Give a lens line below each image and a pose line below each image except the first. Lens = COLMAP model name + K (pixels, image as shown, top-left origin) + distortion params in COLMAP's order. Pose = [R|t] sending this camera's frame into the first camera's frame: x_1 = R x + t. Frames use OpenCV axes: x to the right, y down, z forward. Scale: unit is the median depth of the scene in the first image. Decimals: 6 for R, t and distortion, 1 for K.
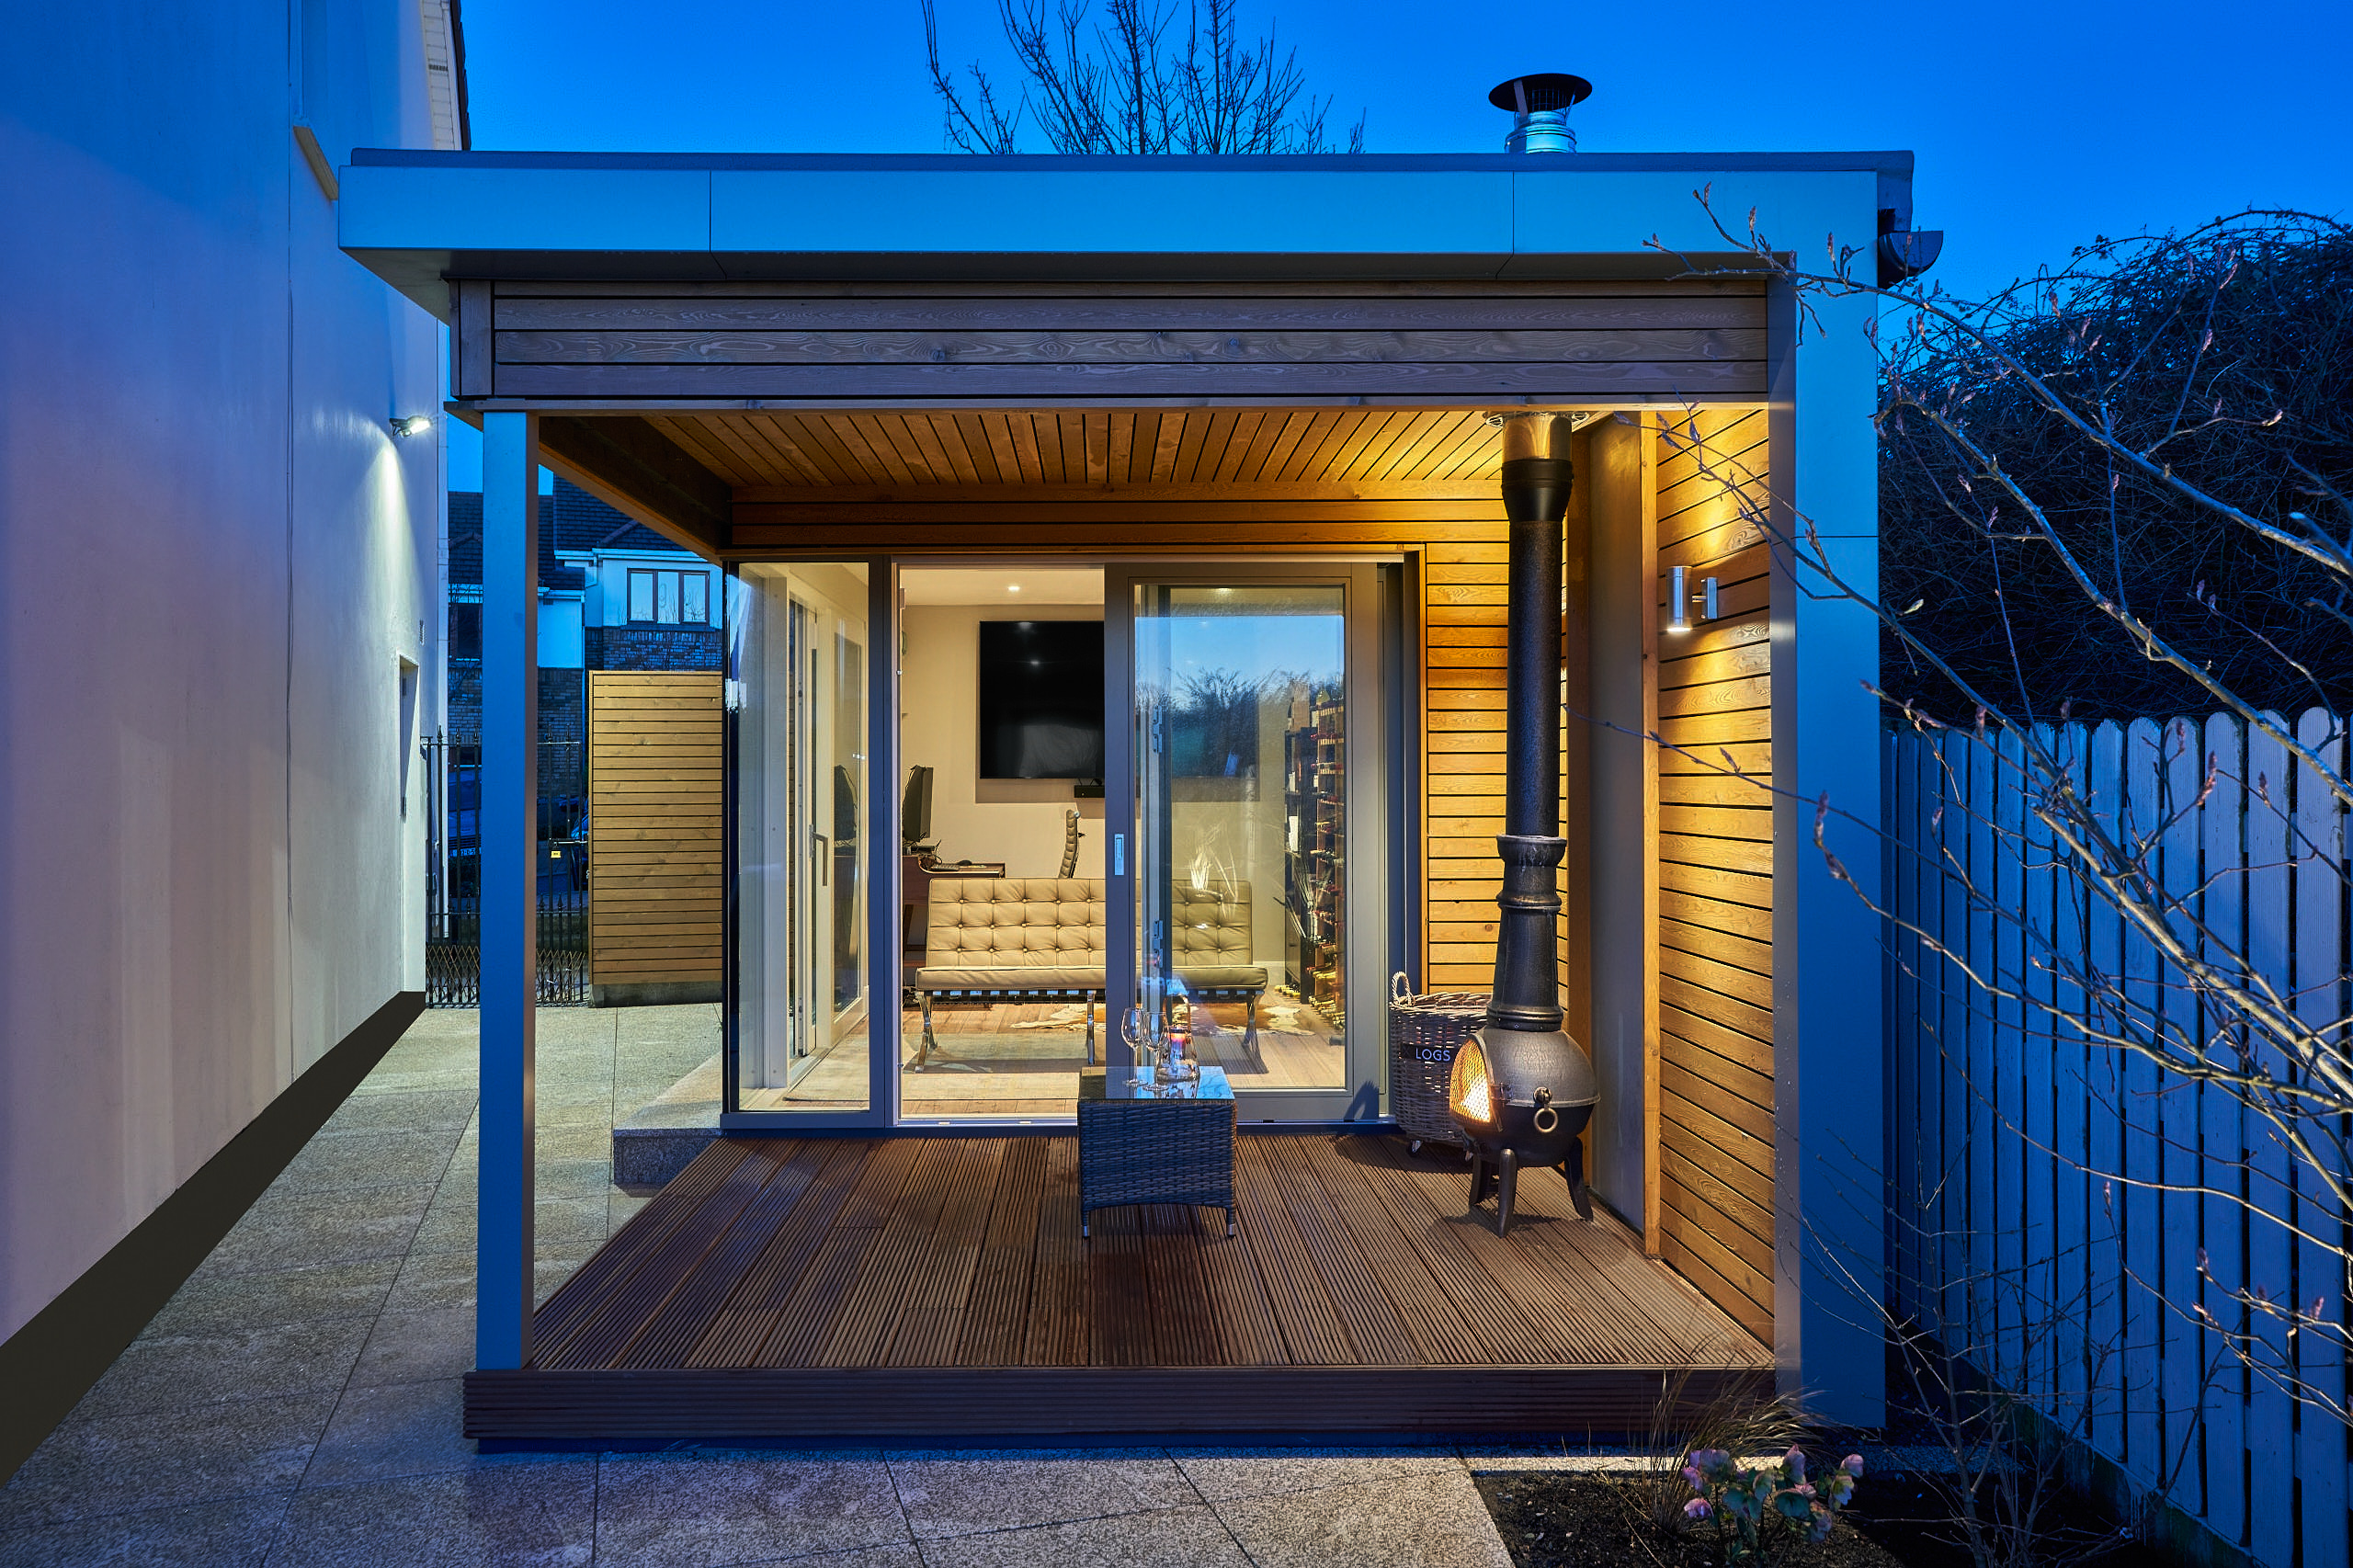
lens RADIAL K [[1665.8, 0, 1105.2], [0, 1665.8, 789.1], [0, 0, 1]] dist [-0.002296, 0.018726]
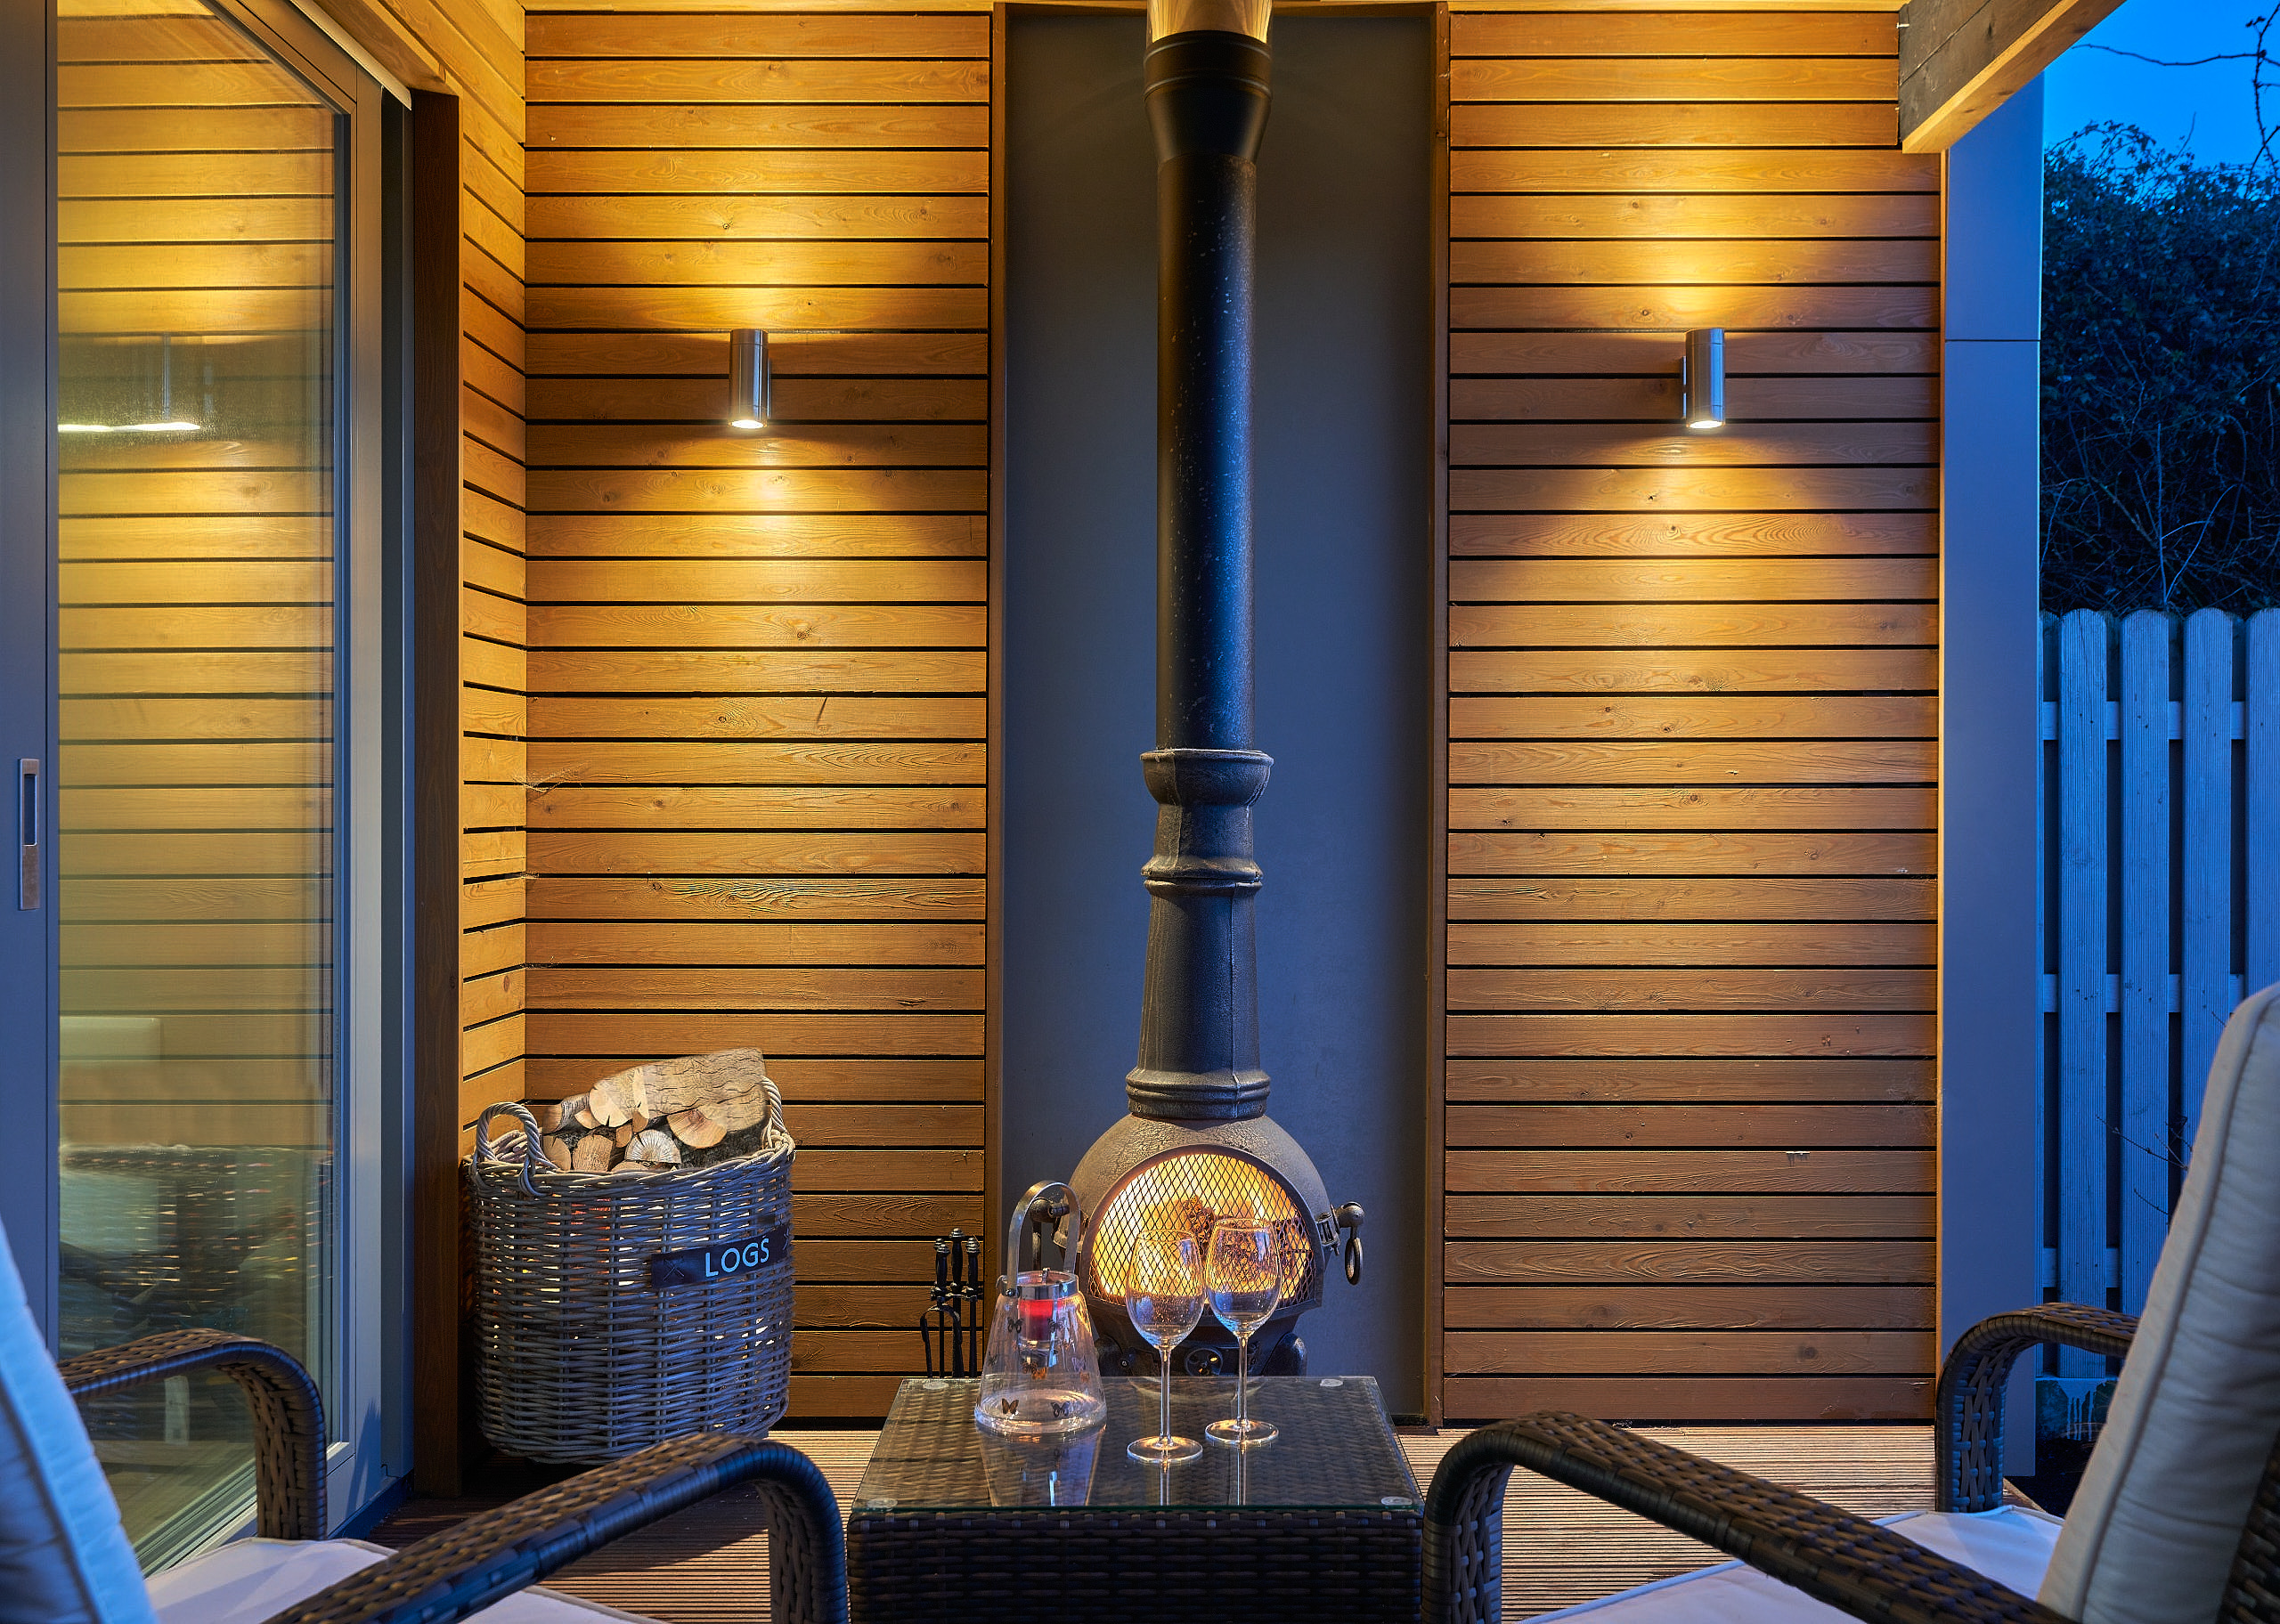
lens RADIAL K [[2129.3, 0, 1140.6], [0, 2129.3, 790.8], [0, 0, 1]] dist [0.022169, 0.000000]
pose [[0.007574, -0.009259, 0.999928, -0.461289], [0.000108, 0.999957, 0.009259, 0.037727], [-0.999971, 0.000038, 0.007575, 1.103783]]
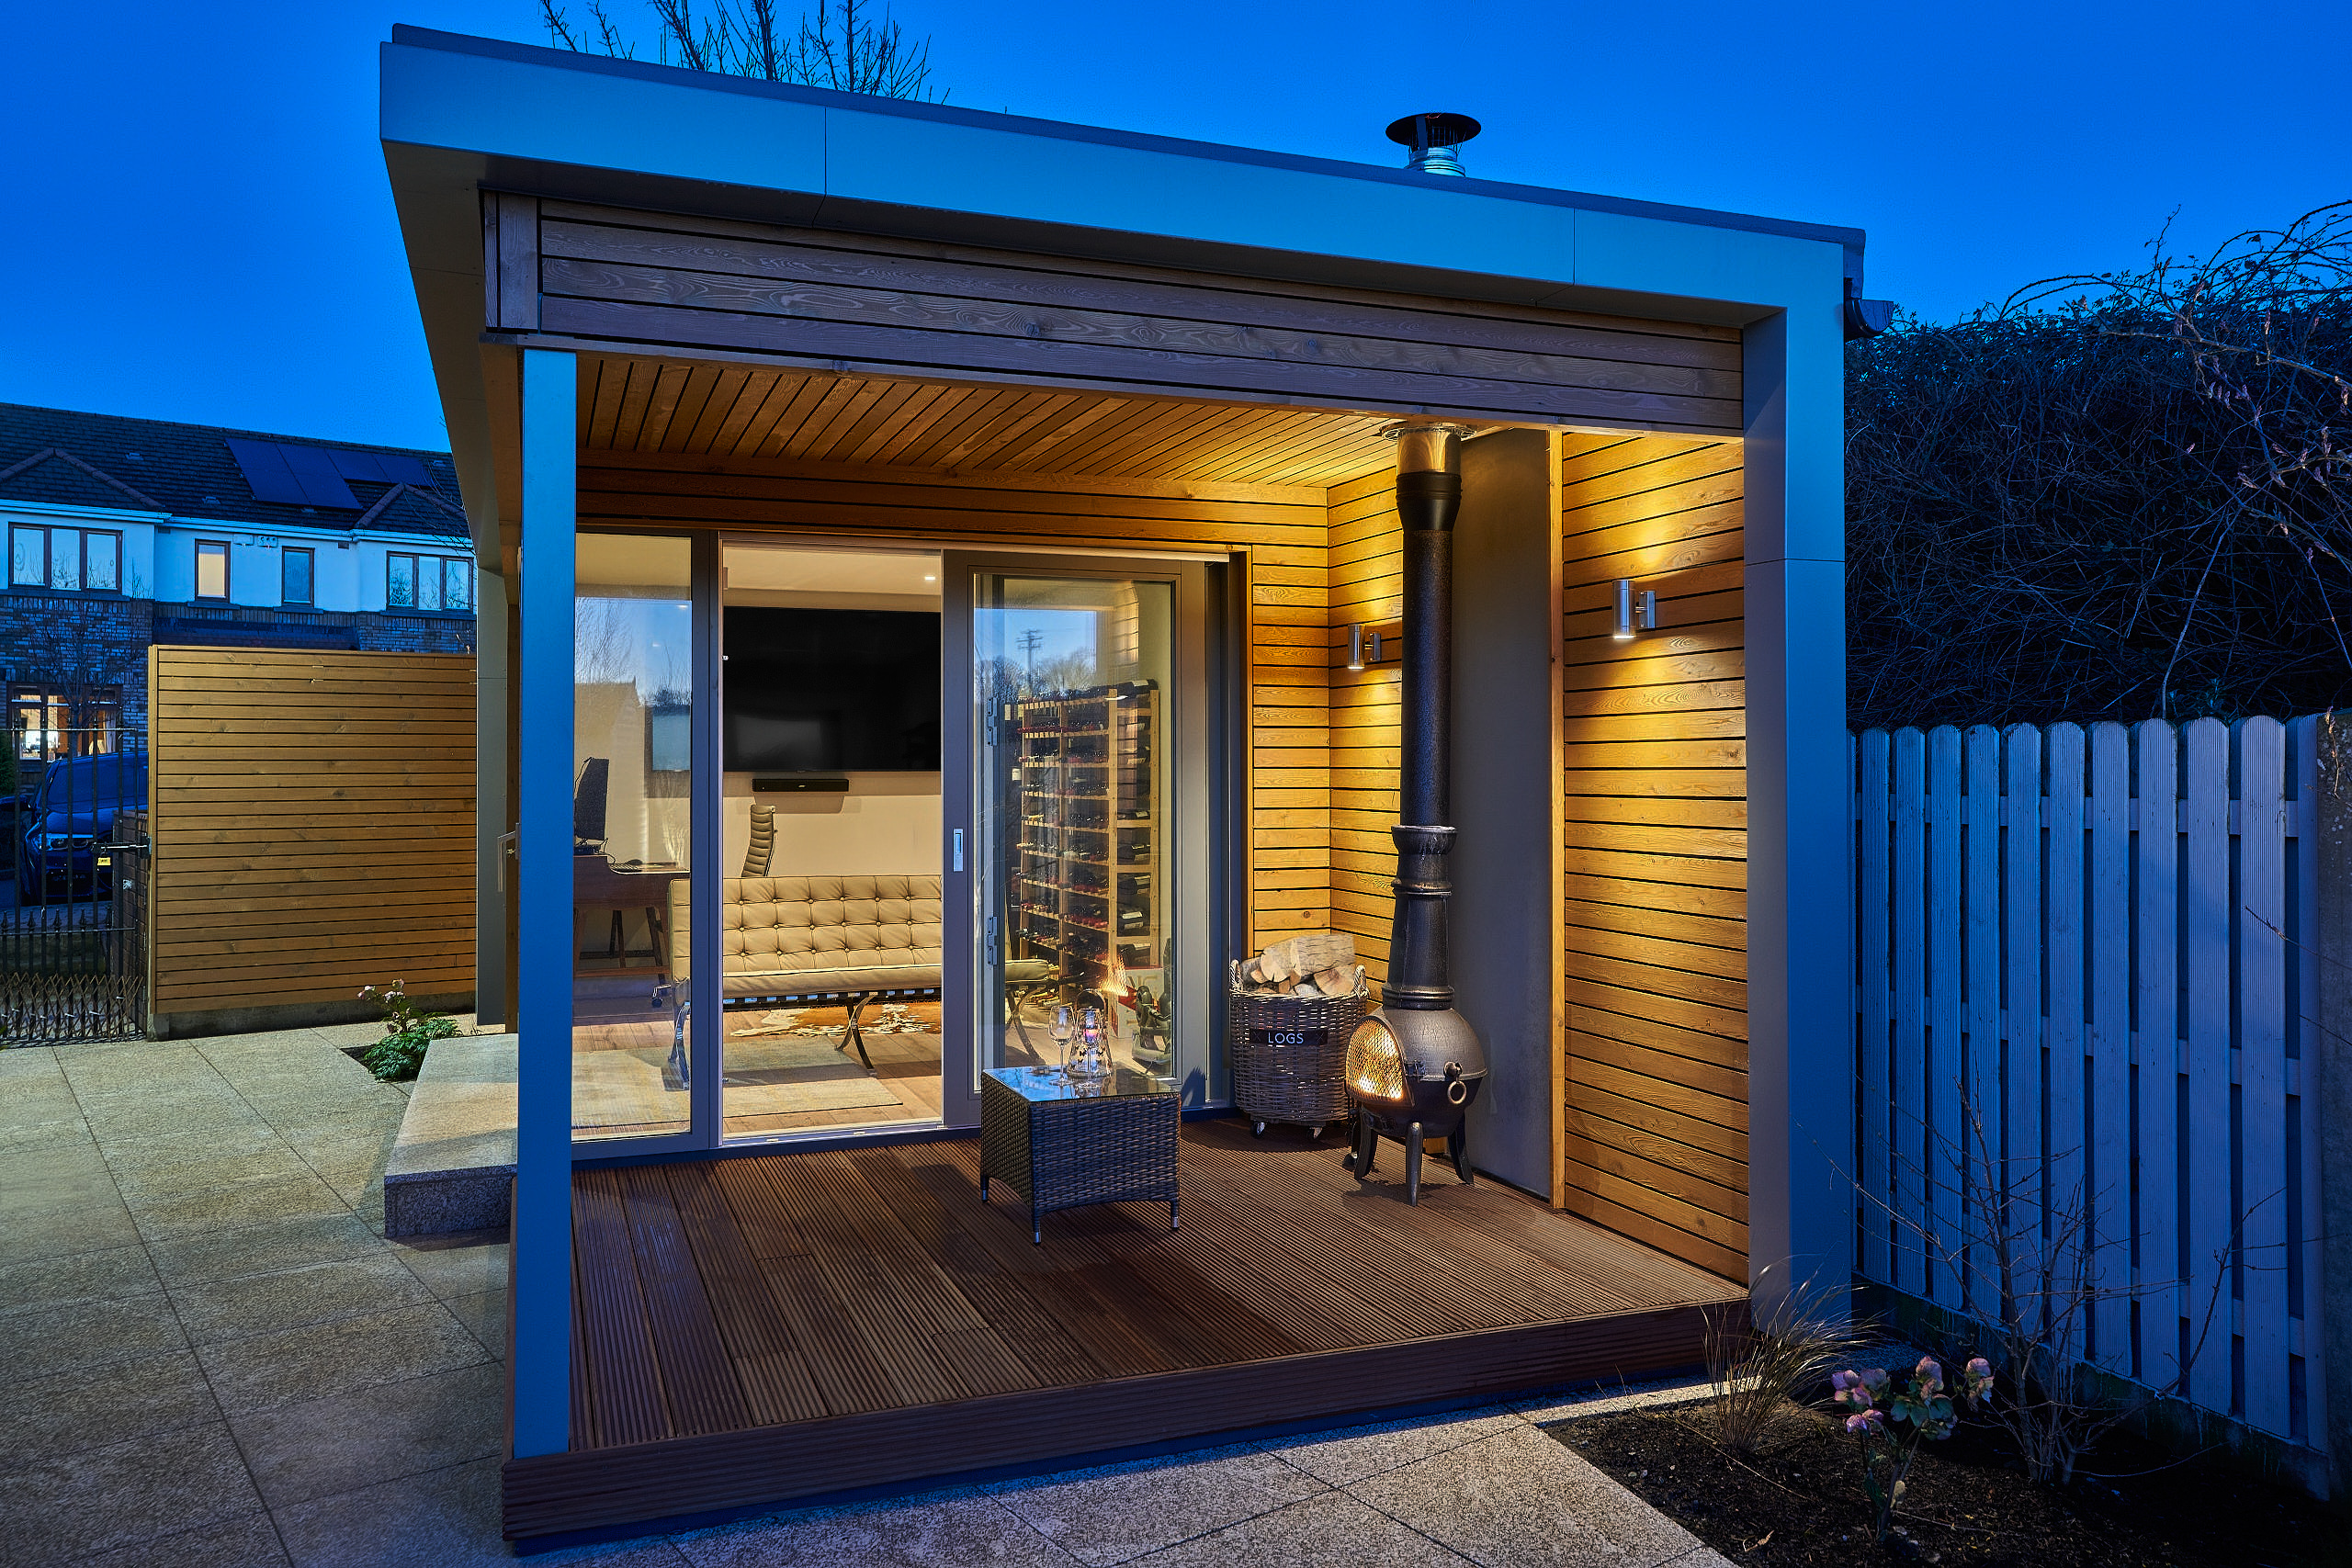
lens RADIAL K [[1664.9, 0, 1159.3], [0, 1664.9, 774.7], [0, 0, 1]] dist [-0.002296, 0.018726]
pose [[0.941488, -0.000557, 0.337045, -0.285482], [0.001954, 0.999991, -0.003806, -0.001091], [-0.337040, 0.004242, 0.941481, 0.061726]]
